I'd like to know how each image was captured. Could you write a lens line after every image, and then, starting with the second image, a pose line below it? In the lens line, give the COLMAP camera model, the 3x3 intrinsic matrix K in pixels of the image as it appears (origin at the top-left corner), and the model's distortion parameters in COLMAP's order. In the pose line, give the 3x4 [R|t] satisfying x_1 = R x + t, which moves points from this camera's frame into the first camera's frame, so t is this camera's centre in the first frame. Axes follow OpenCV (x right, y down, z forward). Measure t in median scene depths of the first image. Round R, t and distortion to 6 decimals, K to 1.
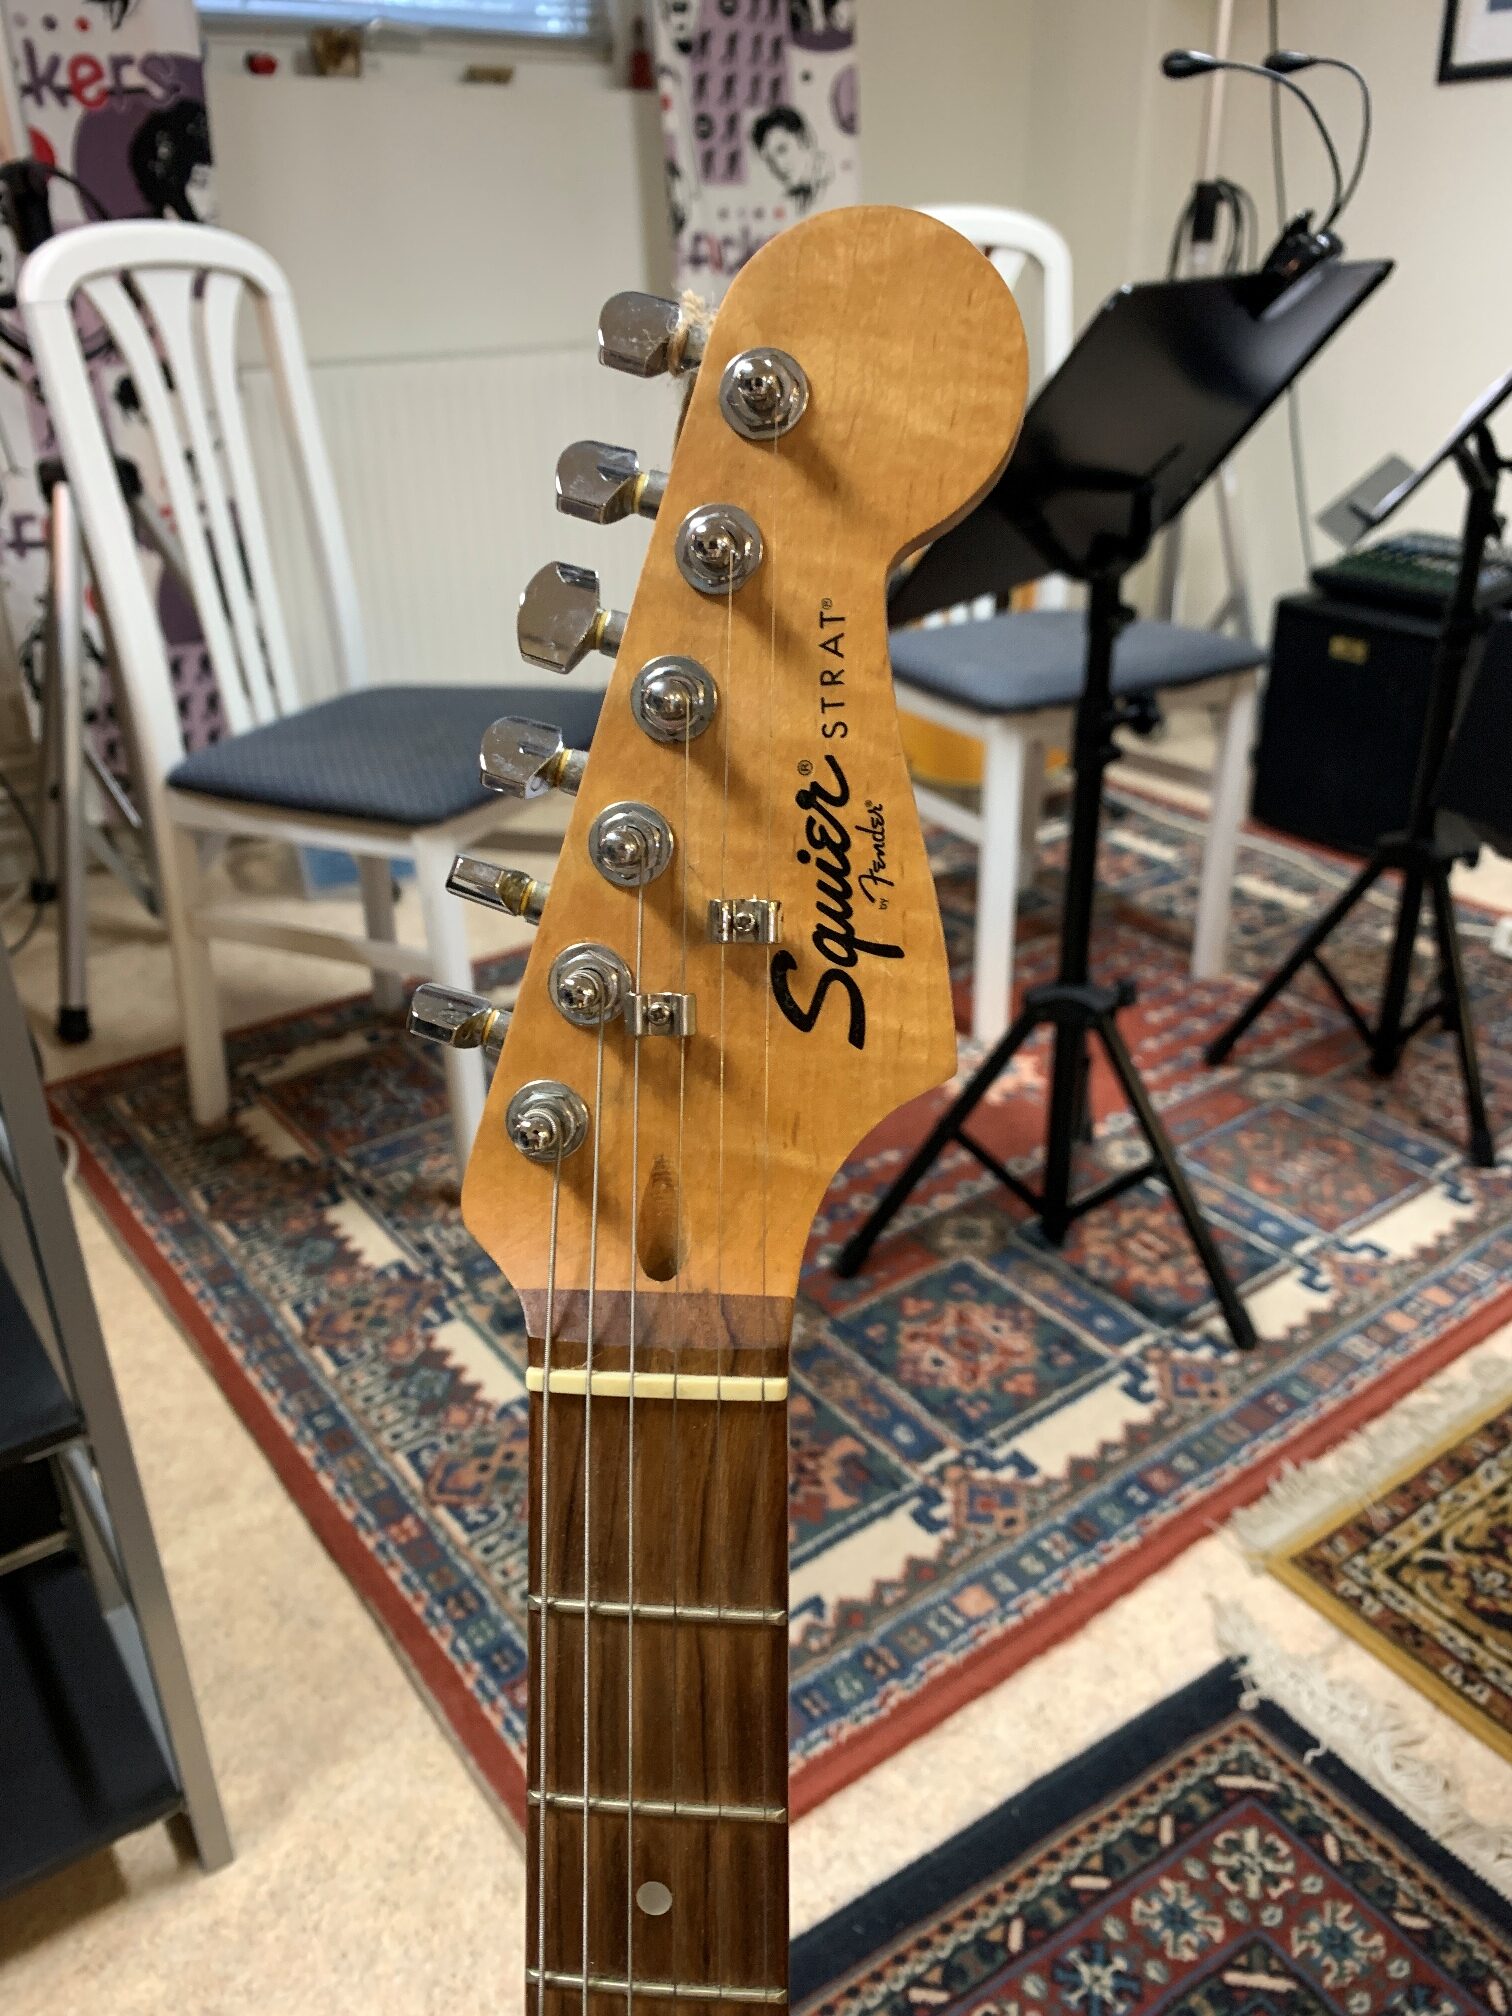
lens RADIAL K [[1577.8, 0, 809.2], [0, 1577.8, 952.7], [0, 0, 1]] dist [-0.000956, -0.009547]
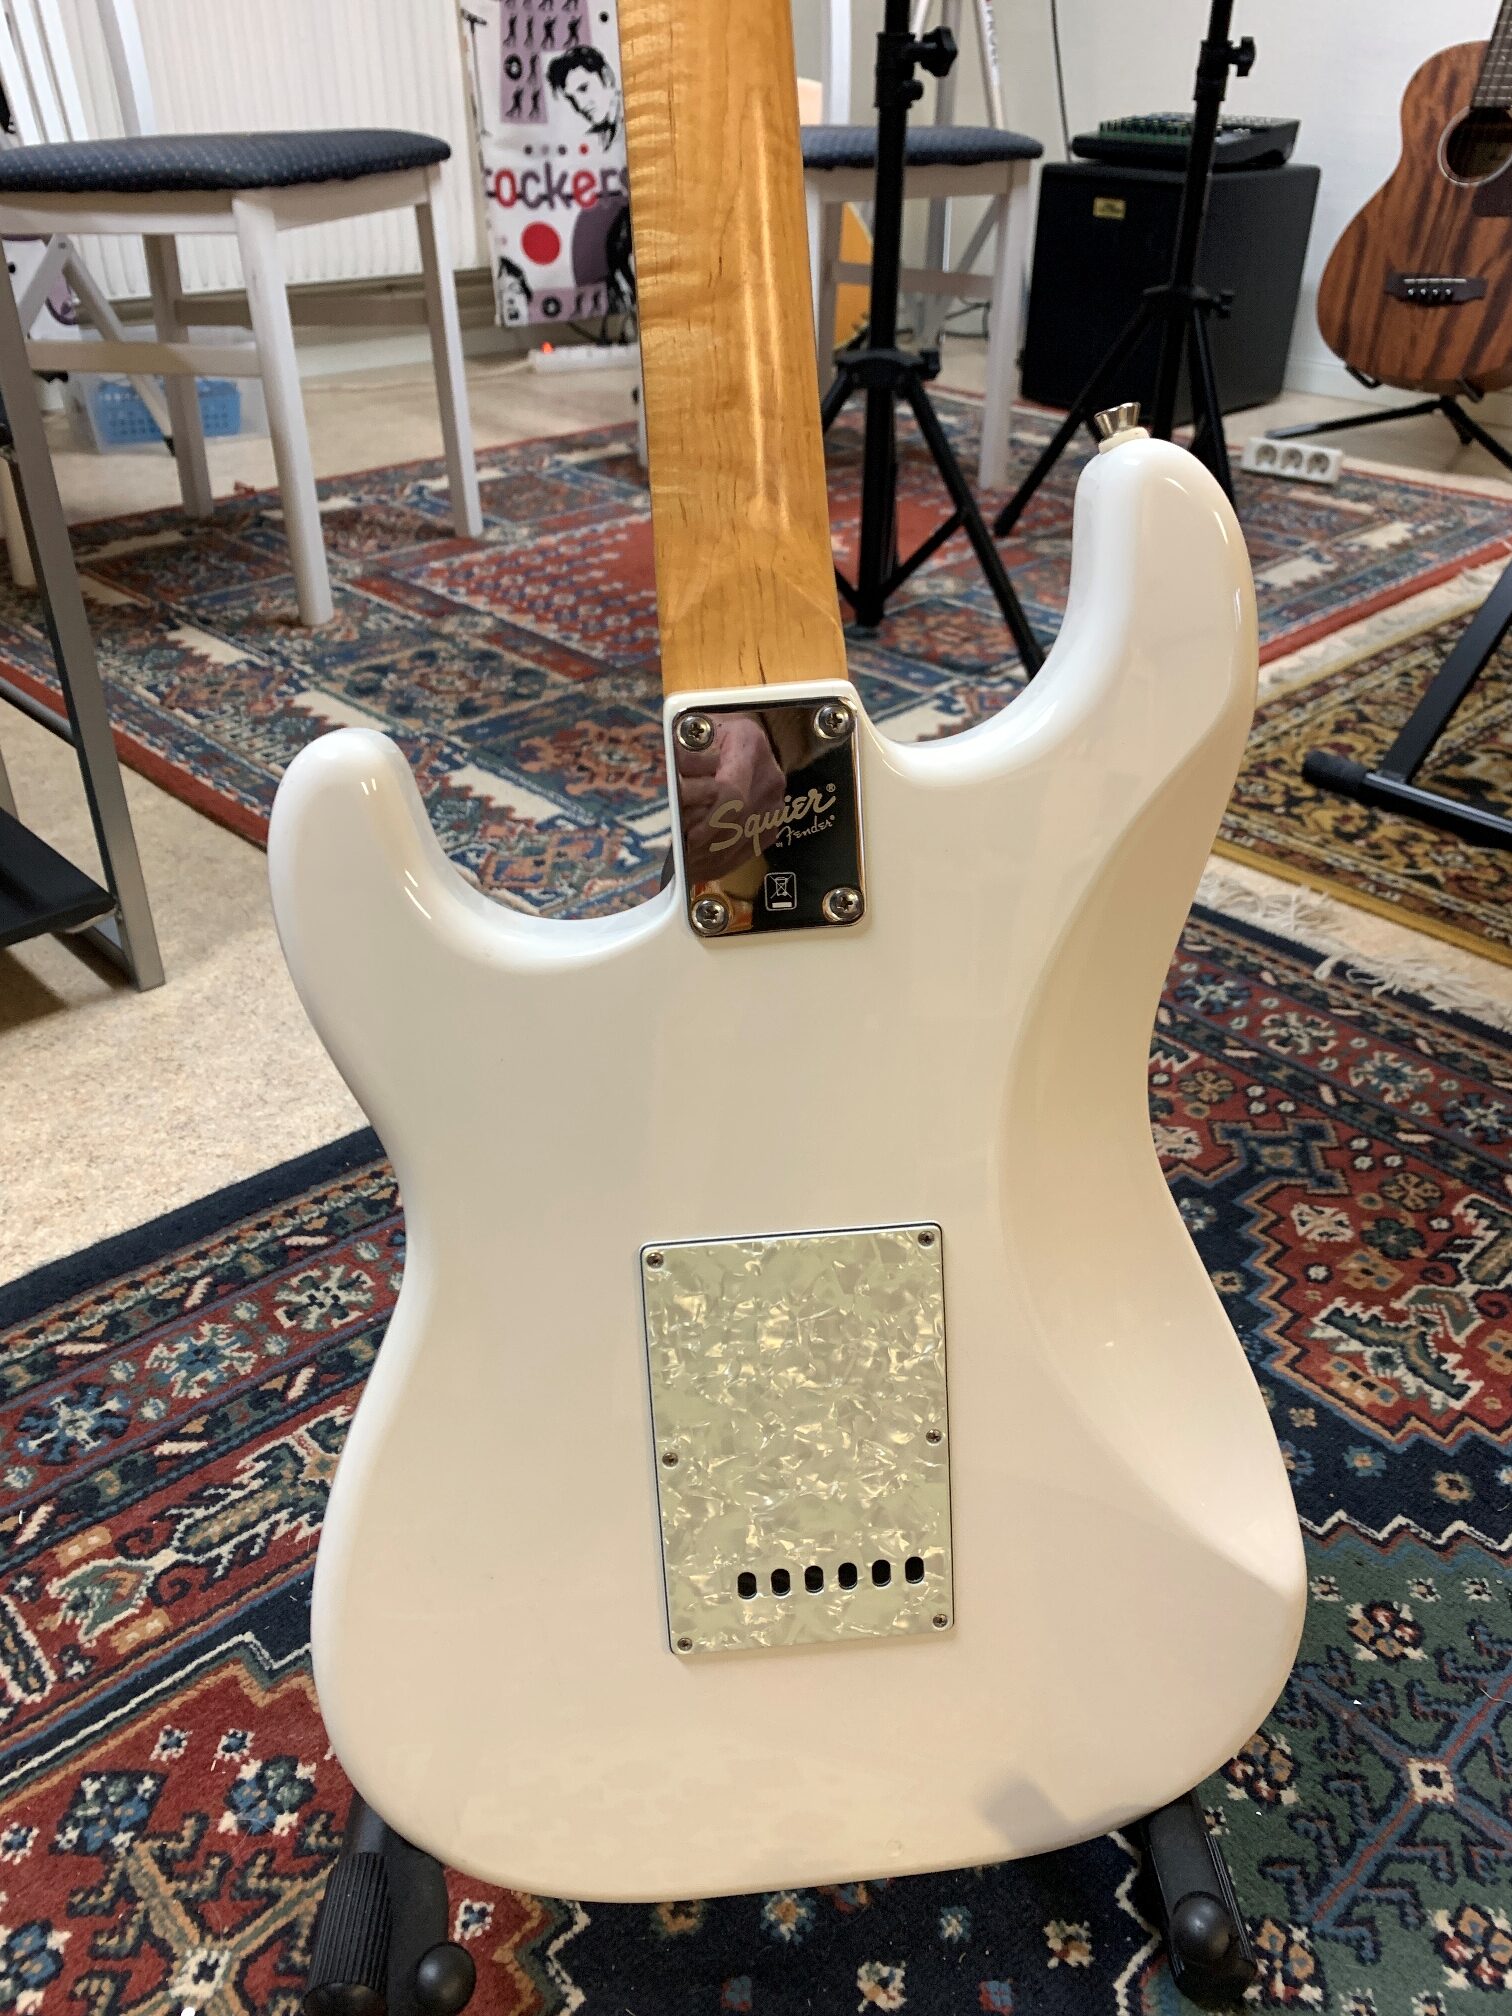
lens RADIAL K [[1577.8, 0, 806.1], [0, 1577.8, 971.4], [0, 0, 1]] dist [-0.000956, -0.009547]
pose [[0.988749, -0.049666, 0.141098, -0.055845], [0.036380, 0.994790, 0.095232, 0.330957], [-0.145092, -0.089027, 0.985405, -0.098131]]
